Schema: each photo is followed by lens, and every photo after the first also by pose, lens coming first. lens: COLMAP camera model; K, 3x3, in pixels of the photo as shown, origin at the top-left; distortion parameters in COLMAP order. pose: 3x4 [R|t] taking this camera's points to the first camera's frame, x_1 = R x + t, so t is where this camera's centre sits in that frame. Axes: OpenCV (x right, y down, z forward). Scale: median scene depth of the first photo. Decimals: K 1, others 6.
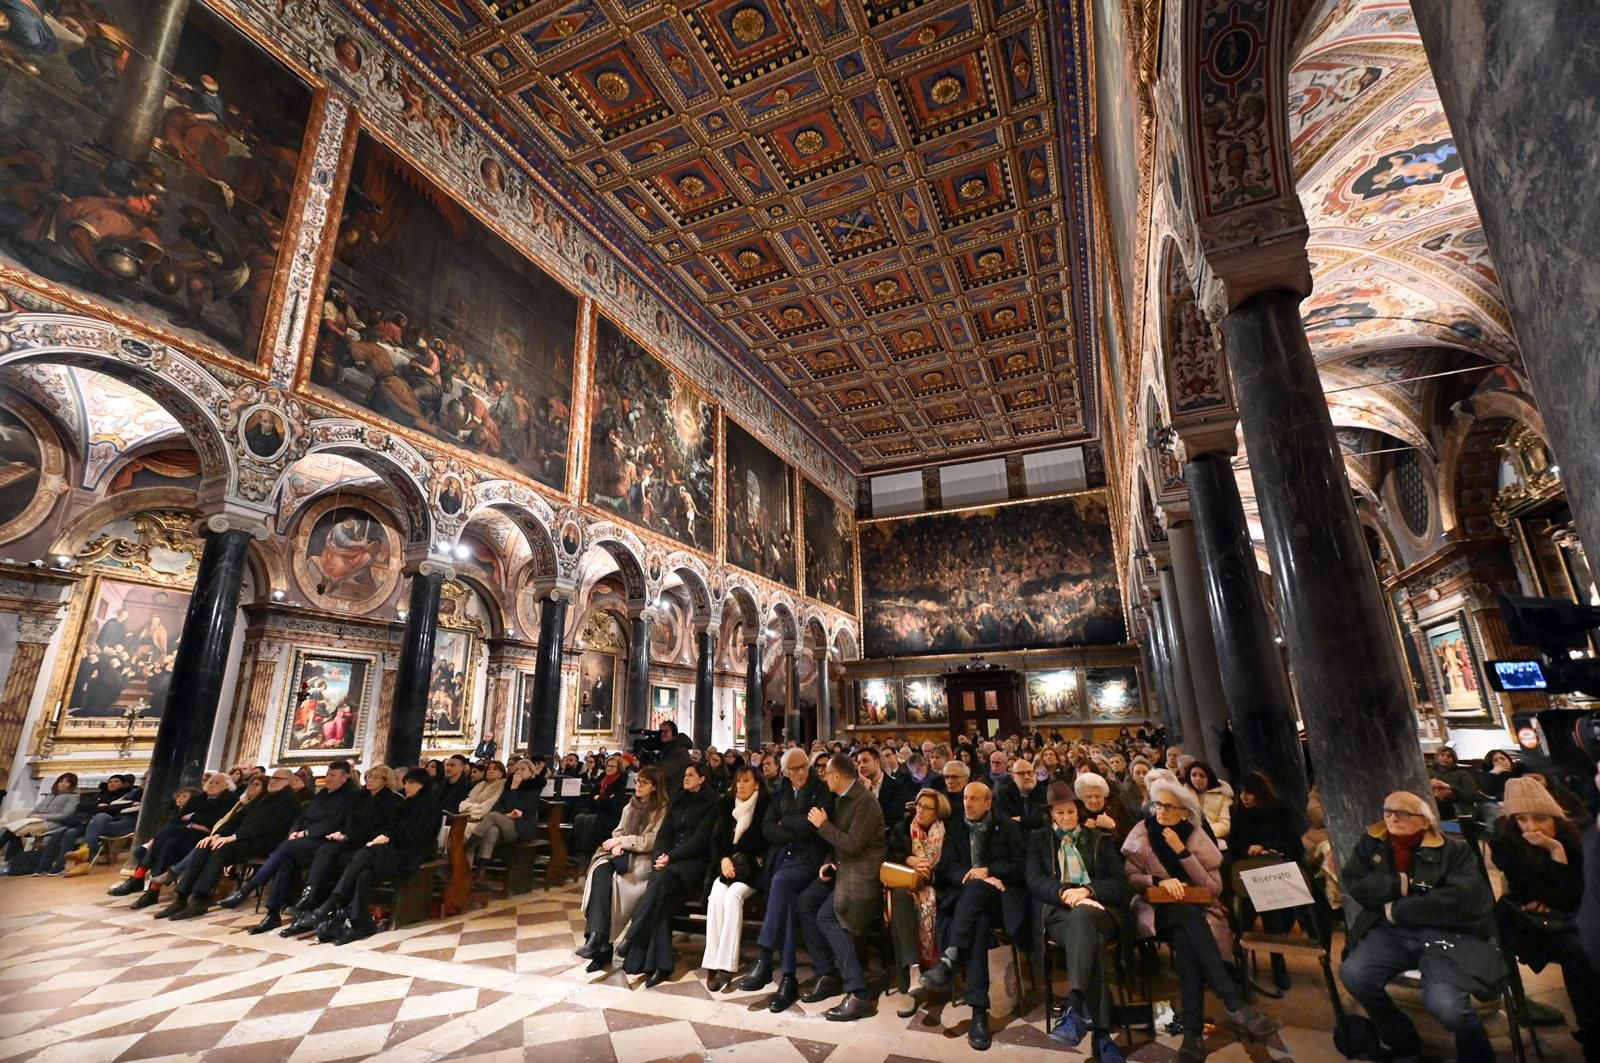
lens RADIAL K [[693.2, 0, 800.0], [0, 693.2, 531.5], [0, 0, 1]] dist [-0.004589, -0.000132]
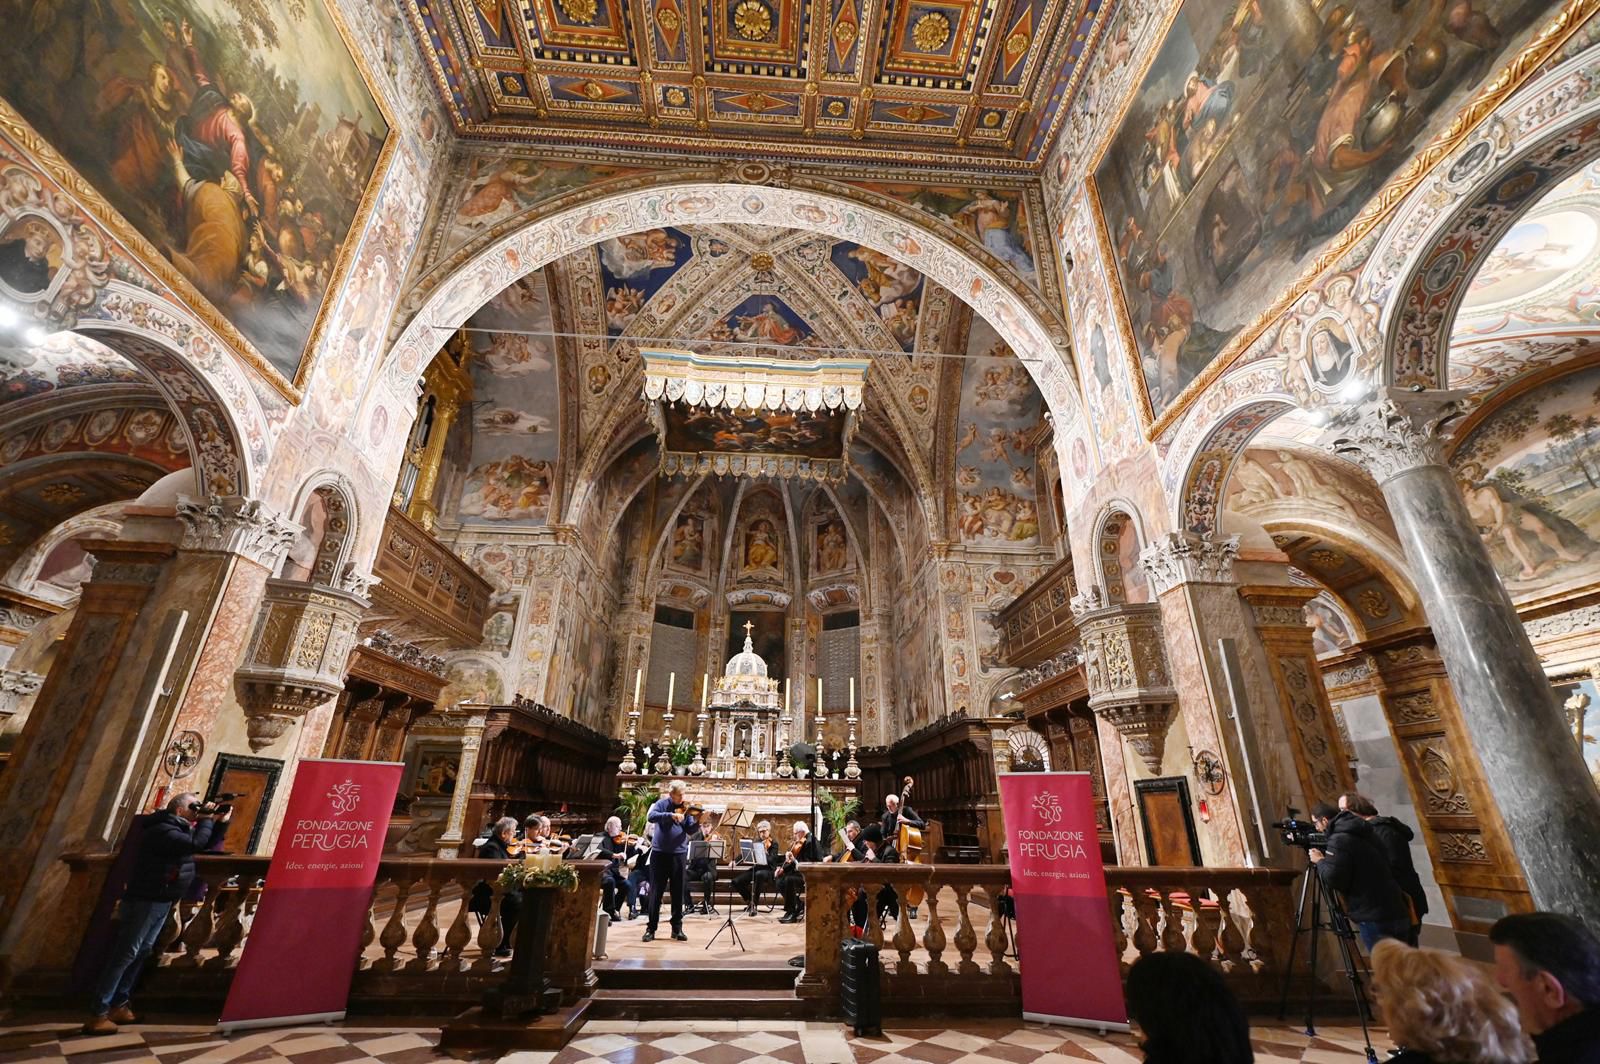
lens RADIAL K [[651.6, 0, 800.7], [0, 651.6, 534.7], [0, 0, 1]] dist [-0.005075, -0.000218]
pose [[-0.881783, -0.179685, -0.436087, -0.237691], [0.137999, 0.785841, -0.602836, 0.271315], [0.451016, -0.591750, -0.668145, 0.930759]]
